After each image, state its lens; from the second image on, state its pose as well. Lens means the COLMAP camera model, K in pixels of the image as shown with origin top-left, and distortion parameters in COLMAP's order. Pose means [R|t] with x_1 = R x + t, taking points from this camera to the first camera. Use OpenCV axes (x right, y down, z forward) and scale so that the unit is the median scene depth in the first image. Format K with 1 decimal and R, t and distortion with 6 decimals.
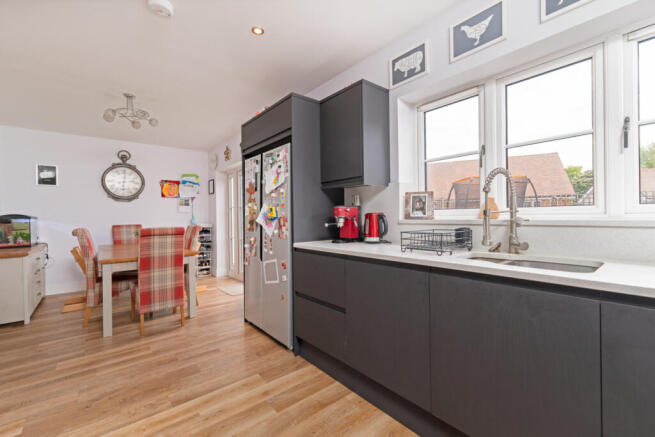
lens RADIAL K [[284.5, 0, 329.9], [0, 284.5, 216.9], [0, 0, 1]] dist [0.000101, -0.000521]
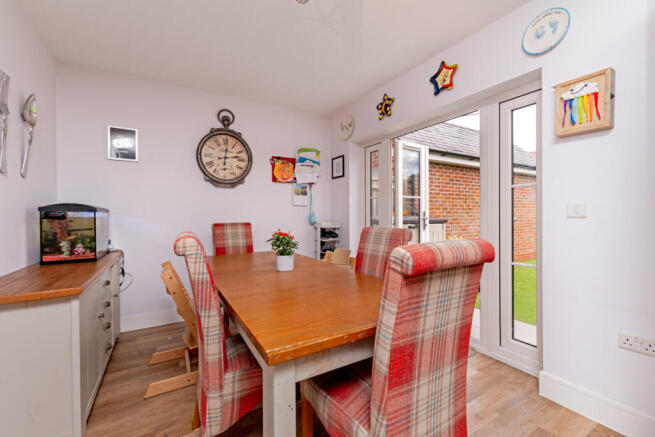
lens RADIAL K [[284.5, 0, 329.2], [0, 284.5, 216.8], [0, 0, 1]] dist [0.000101, -0.000521]
pose [[0.986405, 0.012418, -0.163860, -0.381917], [-0.010861, 0.999887, 0.010395, 0.004624], [0.163970, -0.008474, 0.986429, 0.393221]]
